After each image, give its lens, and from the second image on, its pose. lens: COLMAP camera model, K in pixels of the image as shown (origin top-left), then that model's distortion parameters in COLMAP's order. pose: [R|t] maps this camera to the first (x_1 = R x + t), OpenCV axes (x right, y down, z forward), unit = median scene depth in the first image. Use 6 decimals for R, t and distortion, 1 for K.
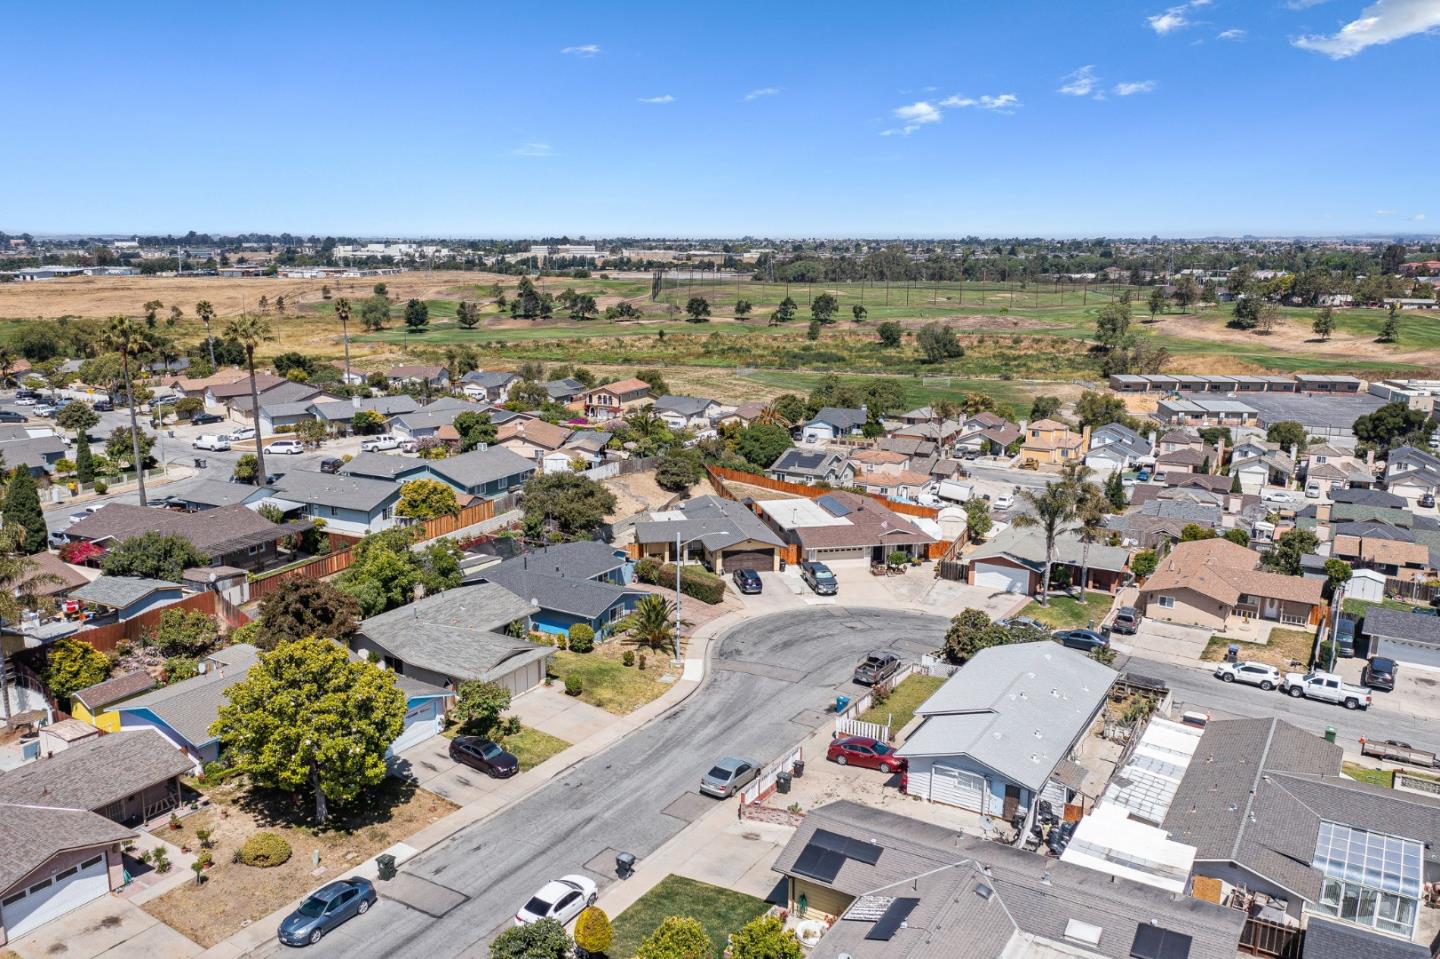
lens RADIAL K [[1123.2, 0, 720.0], [0, 1123.2, 479.5], [0, 0, 1]] dist [-0.019360, -0.000996]
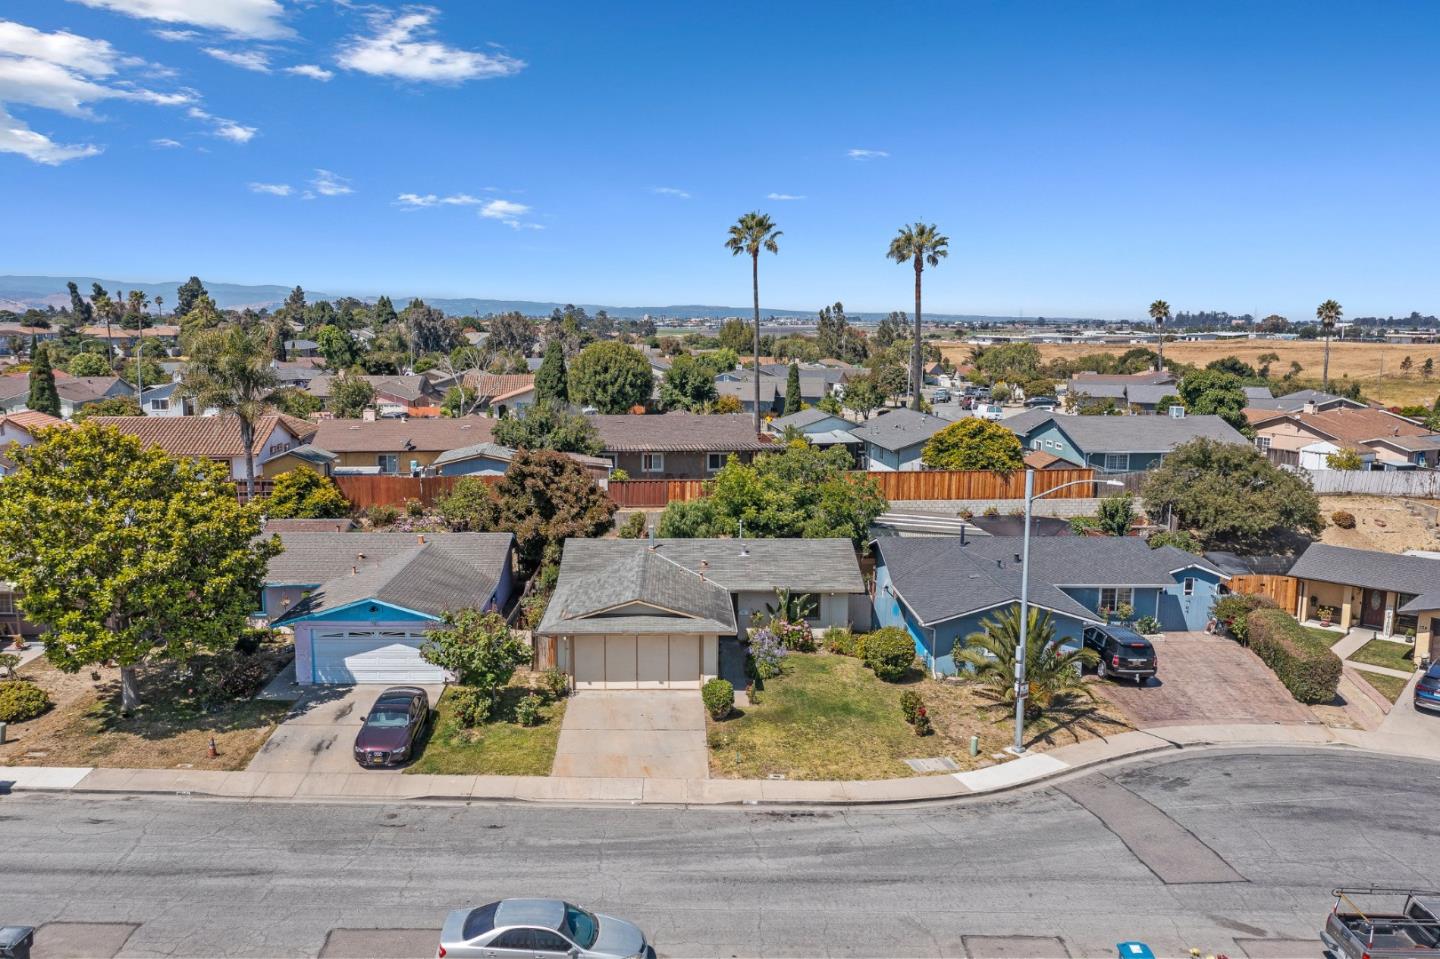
lens RADIAL K [[1123.2, 0, 720.0], [0, 1123.2, 479.5], [0, 0, 1]] dist [-0.019360, -0.000996]
pose [[0.546366, 0.114782, -0.829644, 0.194990], [-0.175754, 0.984222, 0.020425, 0.044708], [0.818898, 0.134653, 0.557919, 0.444627]]
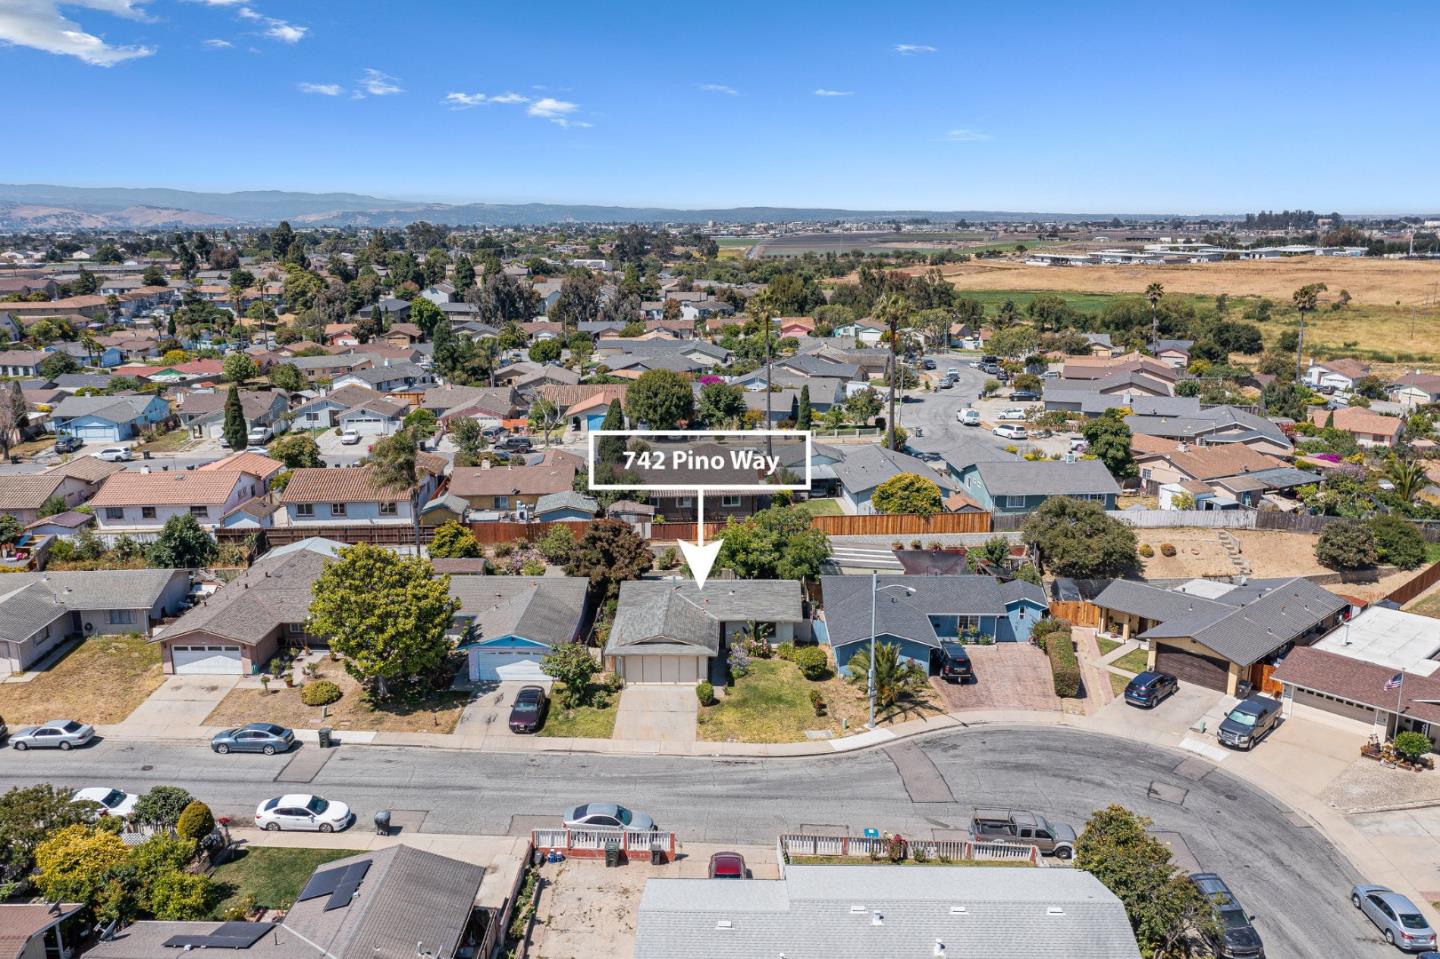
lens RADIAL K [[1134.0, 0, 720.0], [0, 1134.0, 445.0], [0, 0, 1]] dist [-0.021939, -0.000915]
pose [[0.496939, 0.161538, -0.852618, 0.428645], [-0.173125, 0.981225, 0.085000, -0.070269], [0.850341, 0.105369, 0.515576, 0.317476]]
